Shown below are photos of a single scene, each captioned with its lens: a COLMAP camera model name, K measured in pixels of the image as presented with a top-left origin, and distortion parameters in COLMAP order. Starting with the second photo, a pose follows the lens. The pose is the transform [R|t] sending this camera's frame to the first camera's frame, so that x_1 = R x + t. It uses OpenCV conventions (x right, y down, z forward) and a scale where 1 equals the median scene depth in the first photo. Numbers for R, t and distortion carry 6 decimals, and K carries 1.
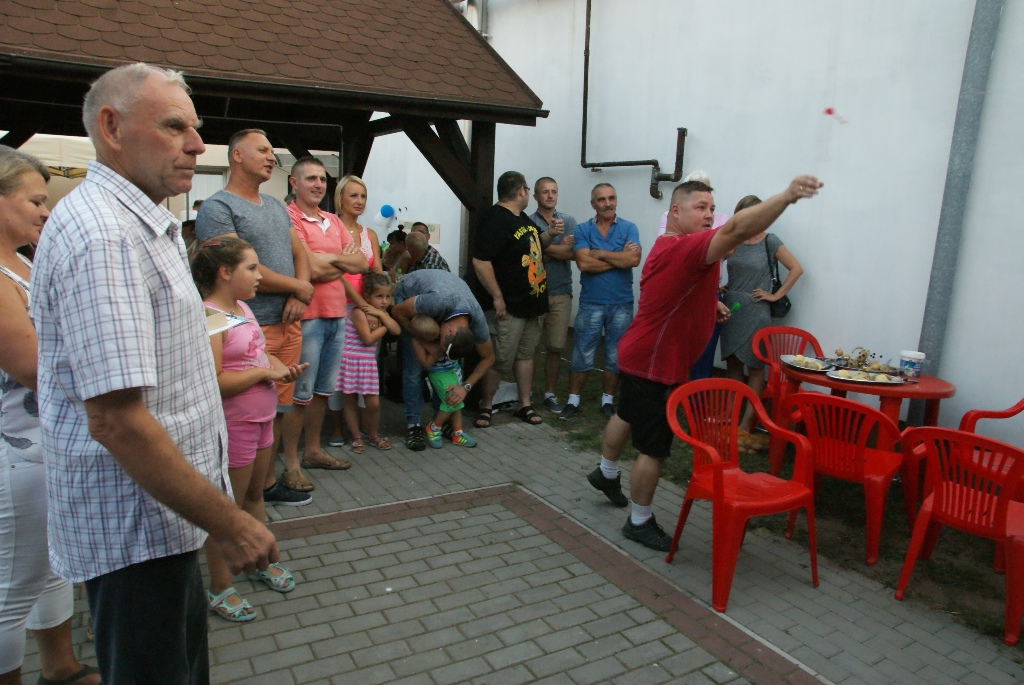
lens RADIAL K [[715.9, 0, 511.8], [0, 715.9, 345.9], [0, 0, 1]] dist [-0.159638, 0.113785]
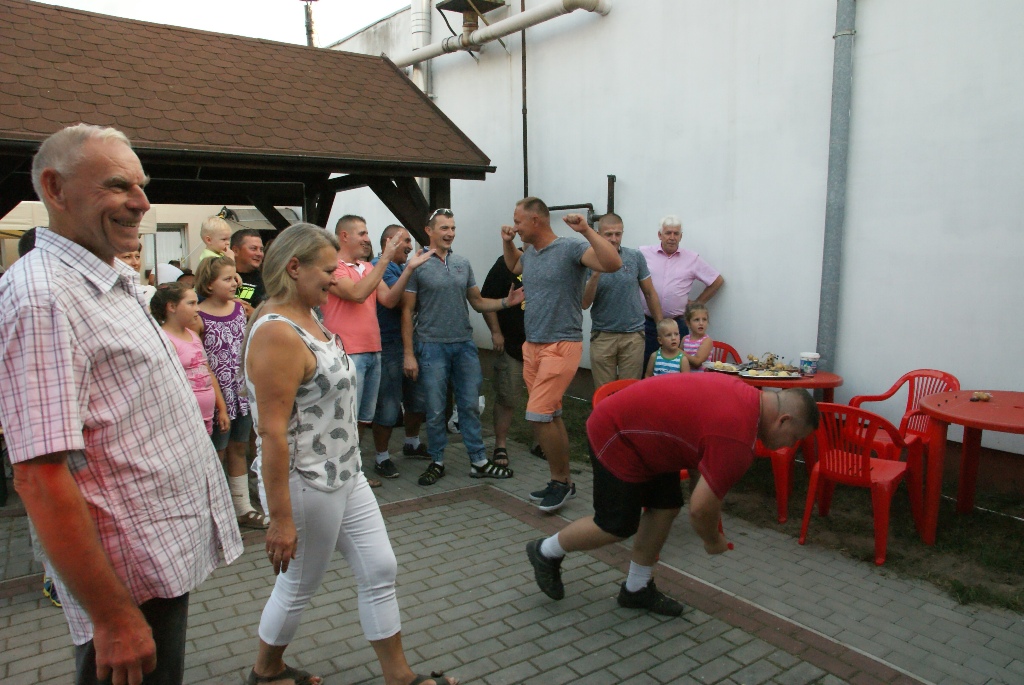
lens RADIAL K [[715.9, 0, 508.0], [0, 715.9, 348.8], [0, 0, 1]] dist [-0.159638, 0.113785]
pose [[0.996234, -0.052617, 0.068913, -0.033261], [0.056299, 0.997026, -0.052629, 0.039303], [-0.065939, 0.056311, 0.996233, -0.208053]]
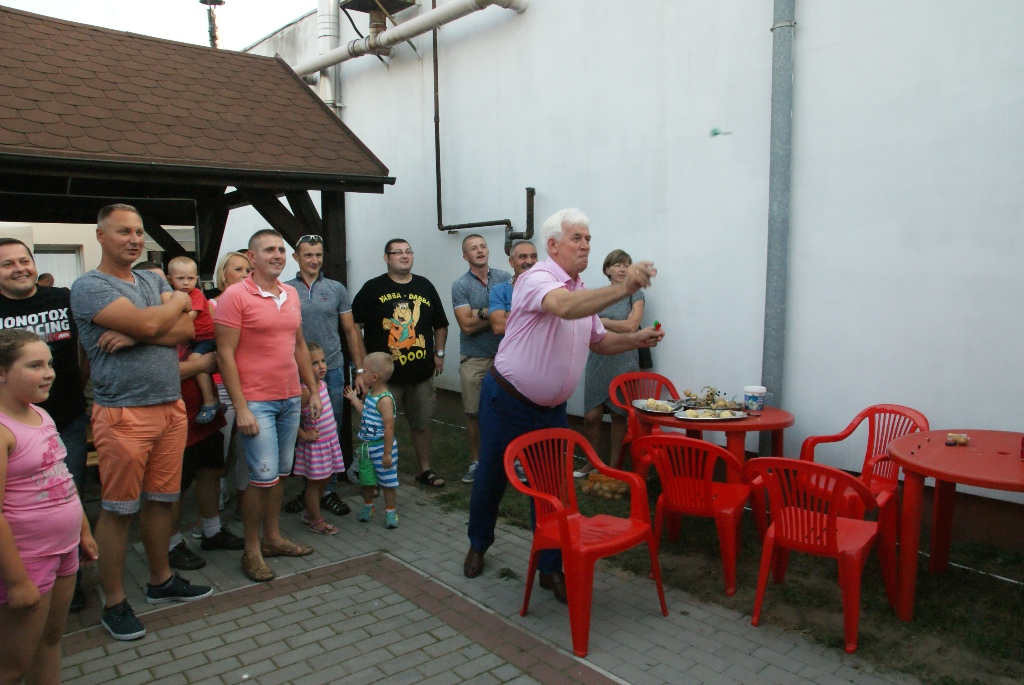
lens RADIAL K [[715.9, 0, 510.3], [0, 715.9, 348.8], [0, 0, 1]] dist [-0.159638, 0.113785]
pose [[0.984812, -0.067918, 0.159786, 0.049323], [0.080553, 0.994002, -0.073967, 0.000601], [-0.153804, 0.085714, 0.984377, -0.011830]]
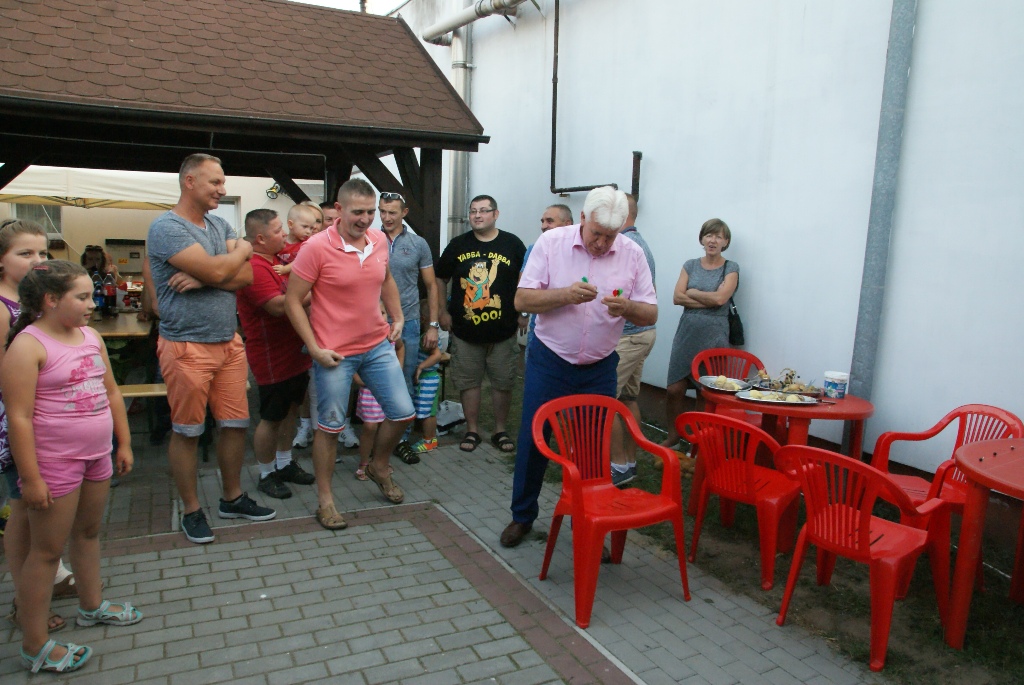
lens RADIAL K [[715.9, 0, 511.6], [0, 715.9, 349.5], [0, 0, 1]] dist [-0.159638, 0.113785]
pose [[0.998471, 0.002908, -0.055195, 0.194331], [-0.004936, 0.999316, -0.036636, 0.015642], [0.055050, 0.036853, 0.997803, -0.008709]]
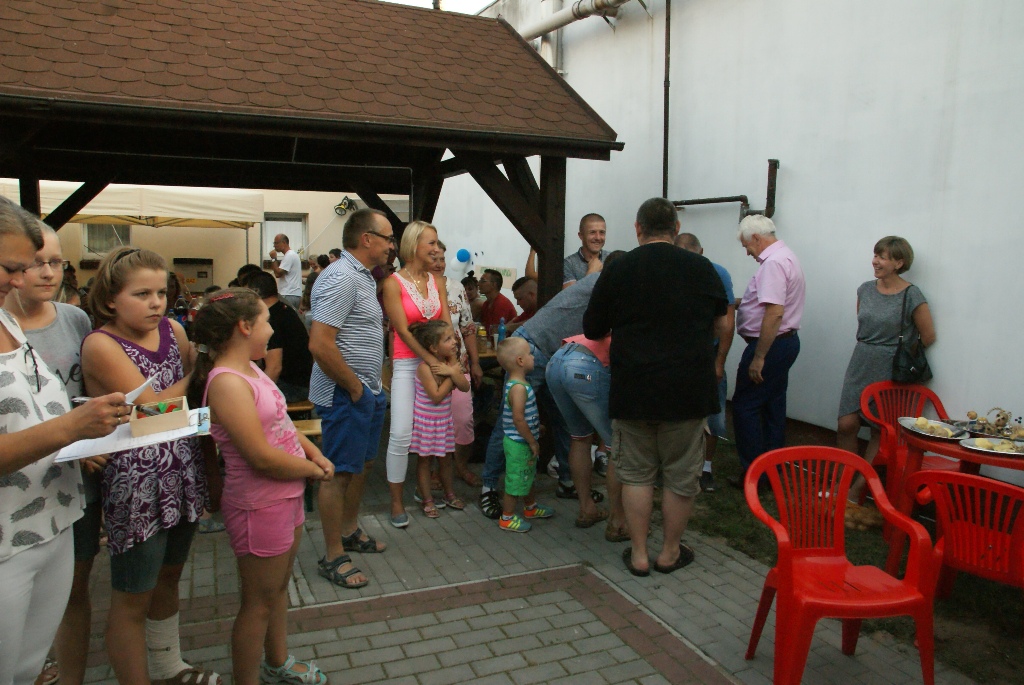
lens RADIAL K [[715.9, 0, 513.1], [0, 715.9, 349.8], [0, 0, 1]] dist [-0.159638, 0.113785]
pose [[0.993129, -0.002112, -0.117009, 0.022180], [-0.004459, 0.998428, -0.055869, -0.022913], [0.116943, 0.056007, 0.991558, 0.136021]]
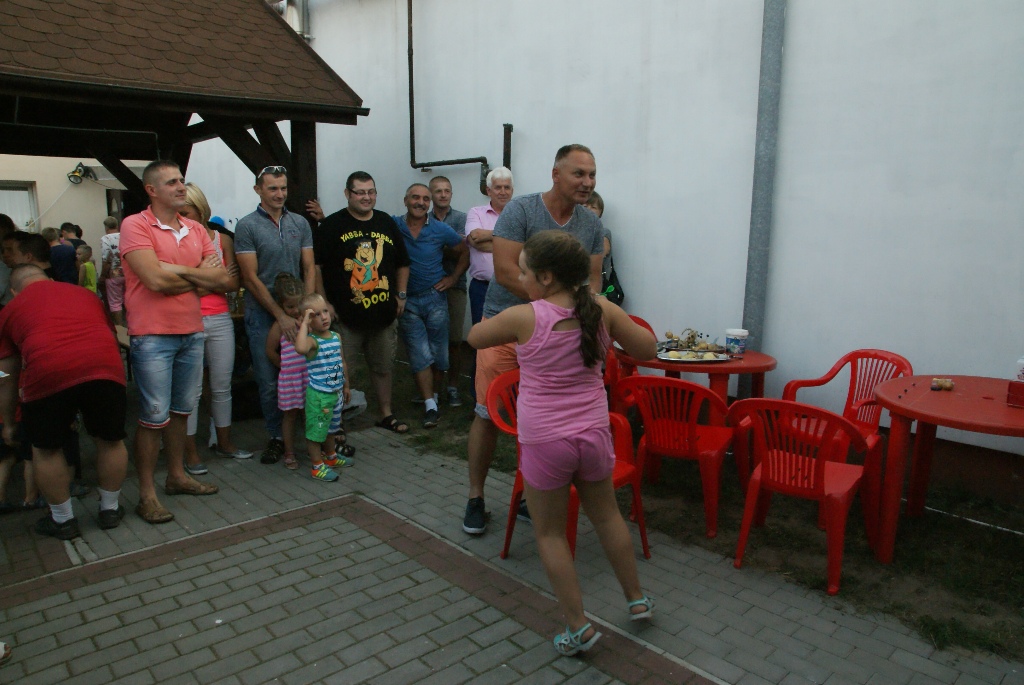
lens RADIAL K [[715.9, 0, 508.1], [0, 715.9, 345.3], [0, 0, 1]] dist [-0.159638, 0.113785]
pose [[0.977523, -0.069458, 0.199059, 0.033771], [0.071087, 0.997470, -0.001043, 0.009873], [-0.198483, 0.015170, 0.979987, 0.024813]]
